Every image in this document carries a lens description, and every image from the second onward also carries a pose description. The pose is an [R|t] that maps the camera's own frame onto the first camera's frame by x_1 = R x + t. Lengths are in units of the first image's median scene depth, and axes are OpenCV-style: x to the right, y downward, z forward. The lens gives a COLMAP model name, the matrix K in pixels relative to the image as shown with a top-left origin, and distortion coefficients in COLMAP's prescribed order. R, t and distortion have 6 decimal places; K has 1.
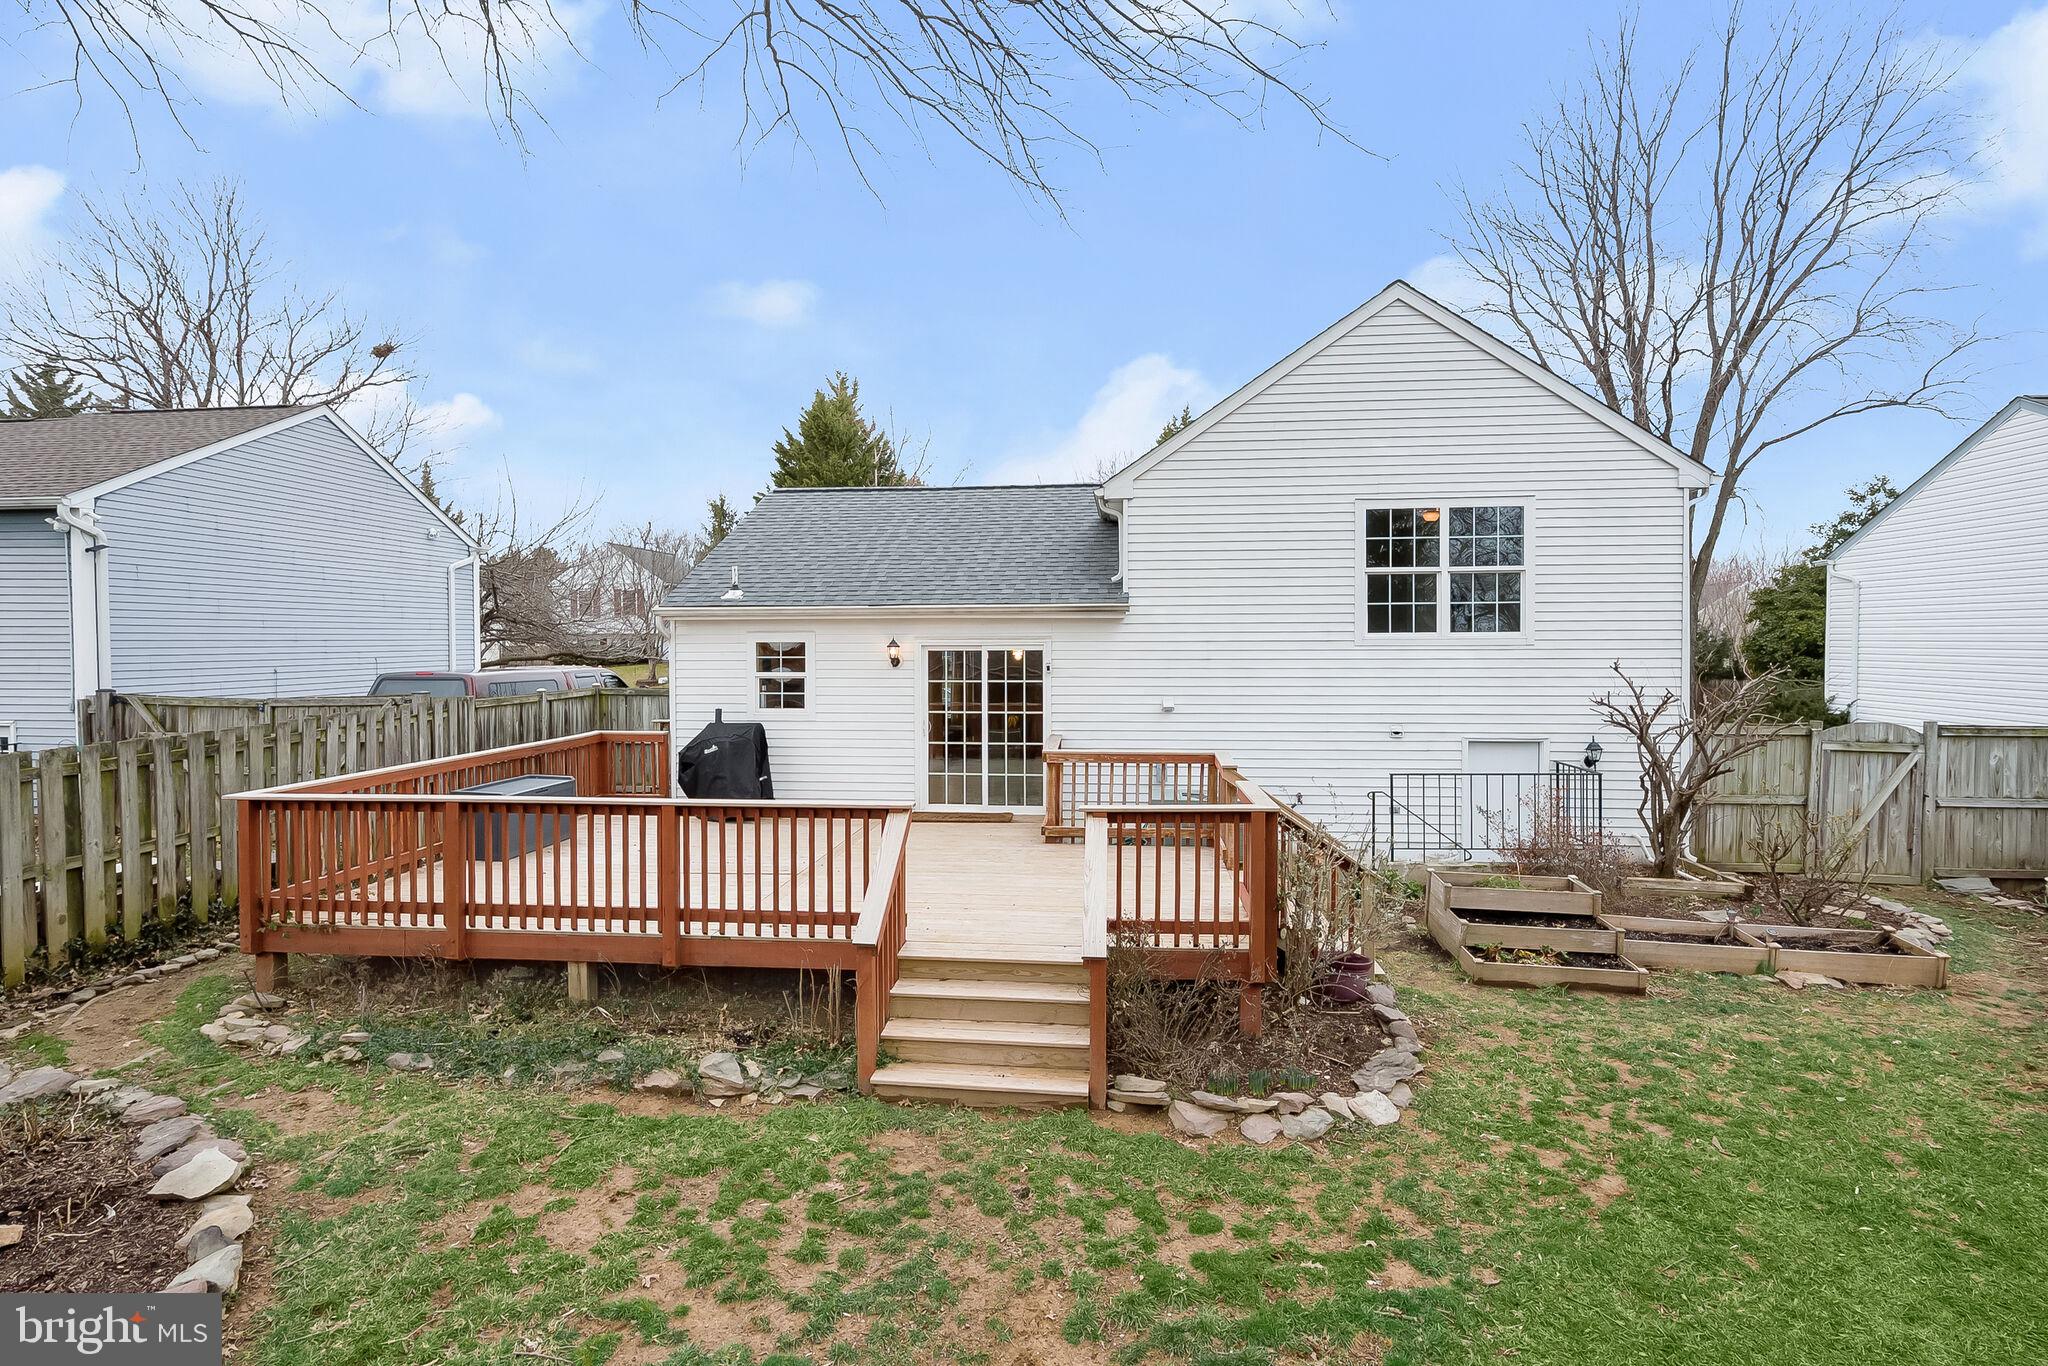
lens RADIAL K [[941.8, 0, 1024.0], [0, 941.8, 683.0], [0, 0, 1]] dist [0.000548, 0.000255]
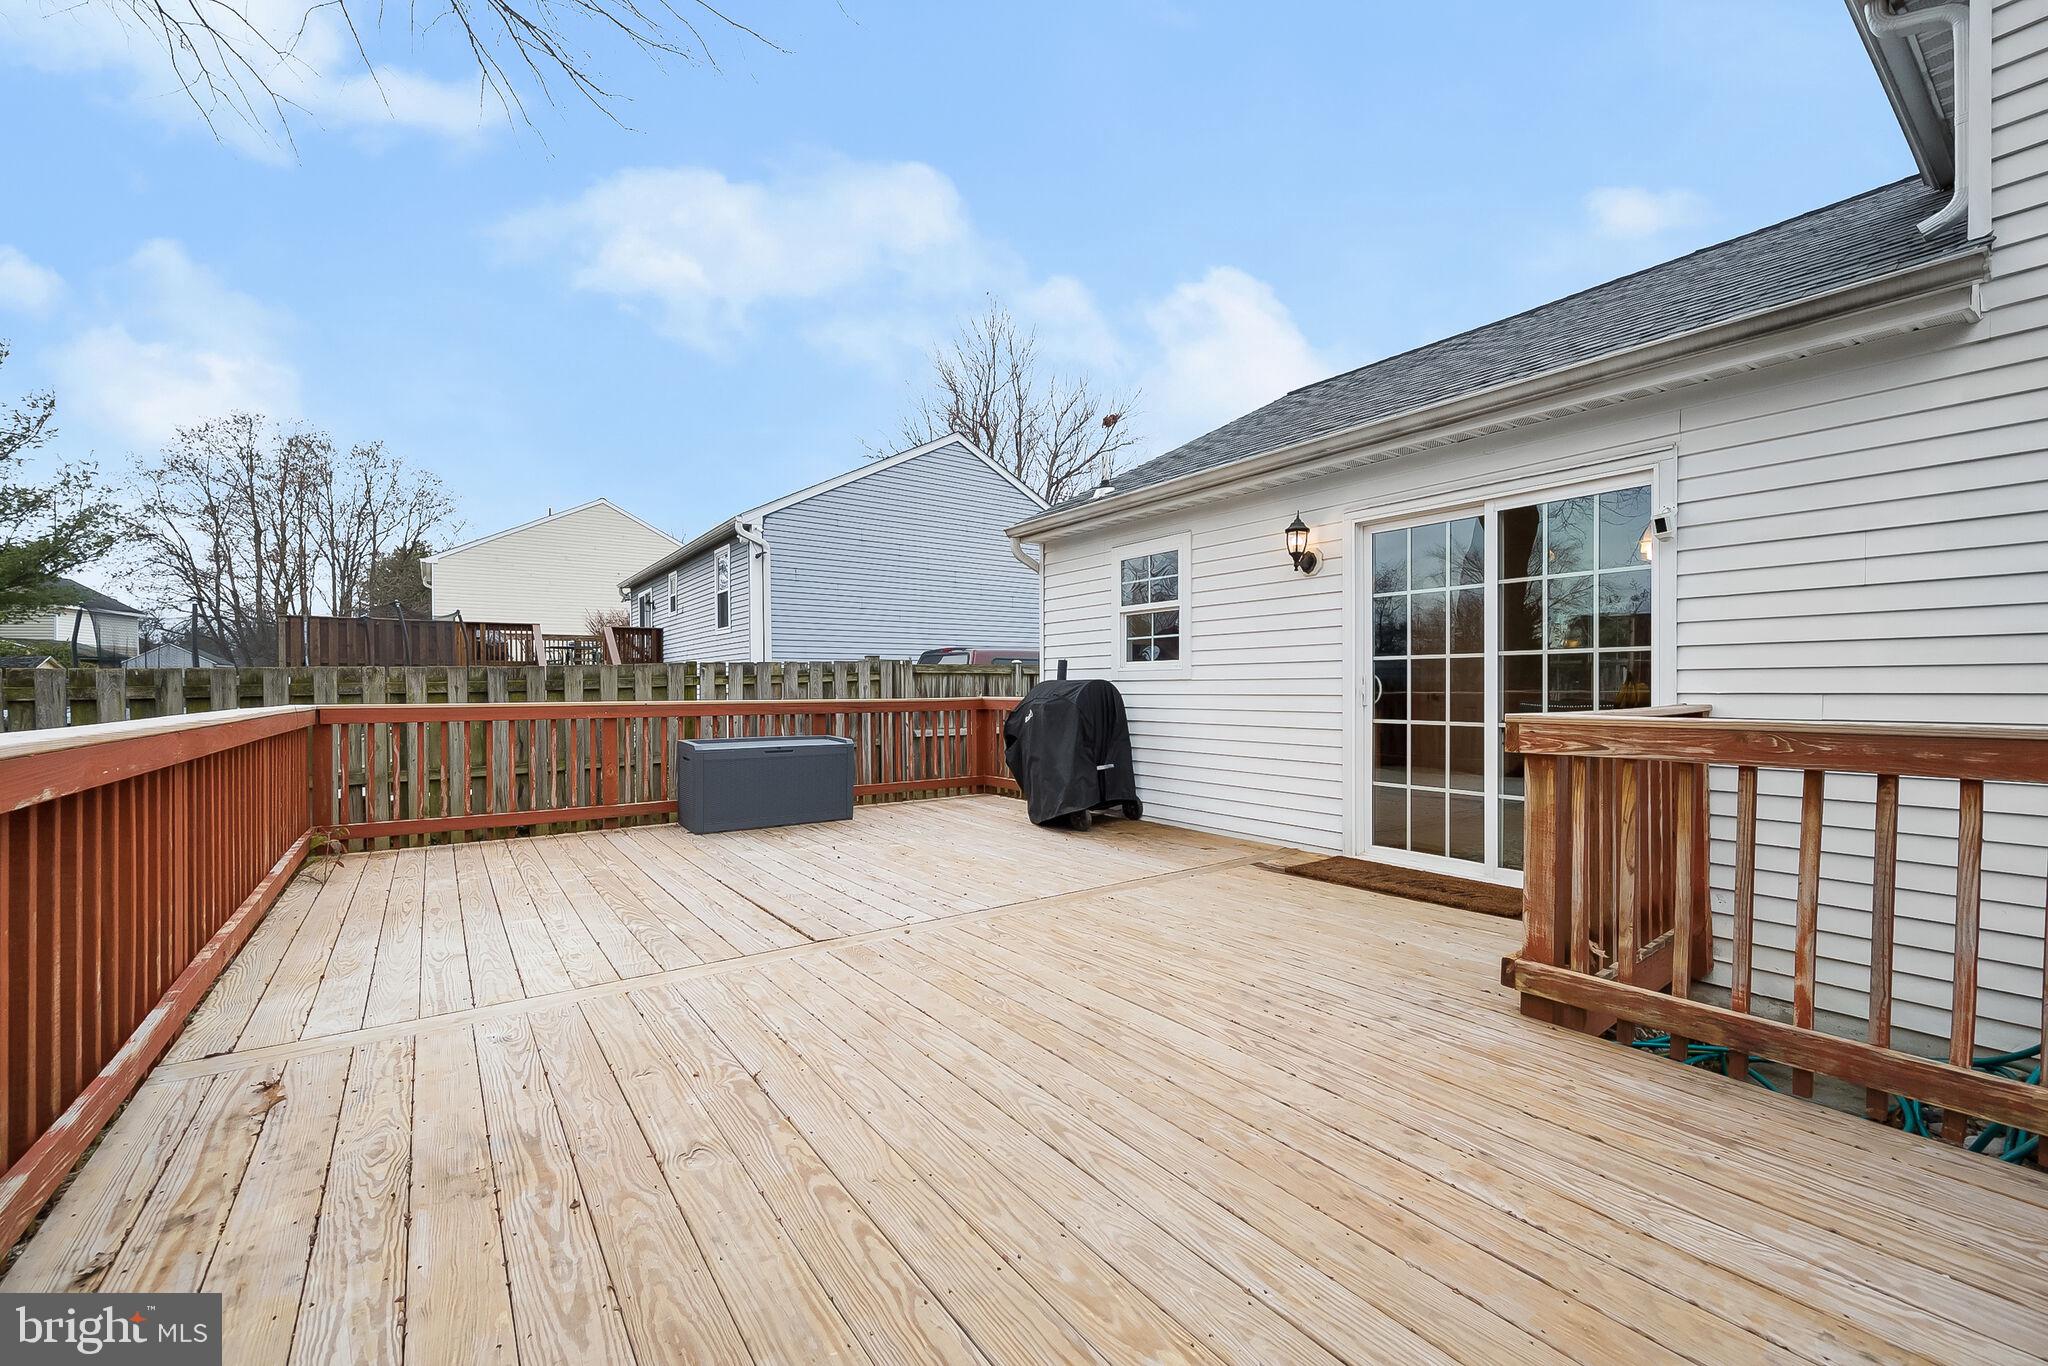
lens RADIAL K [[813.0, 0, 1024.0], [0, 813.0, 683.0], [0, 0, 1]] dist [-0.000749, 0.000131]
pose [[0.664906, -0.005124, -0.746910, 0.096517], [-0.024197, 0.999304, -0.028396, 0.061369], [0.746535, 0.036954, 0.664319, 0.590473]]
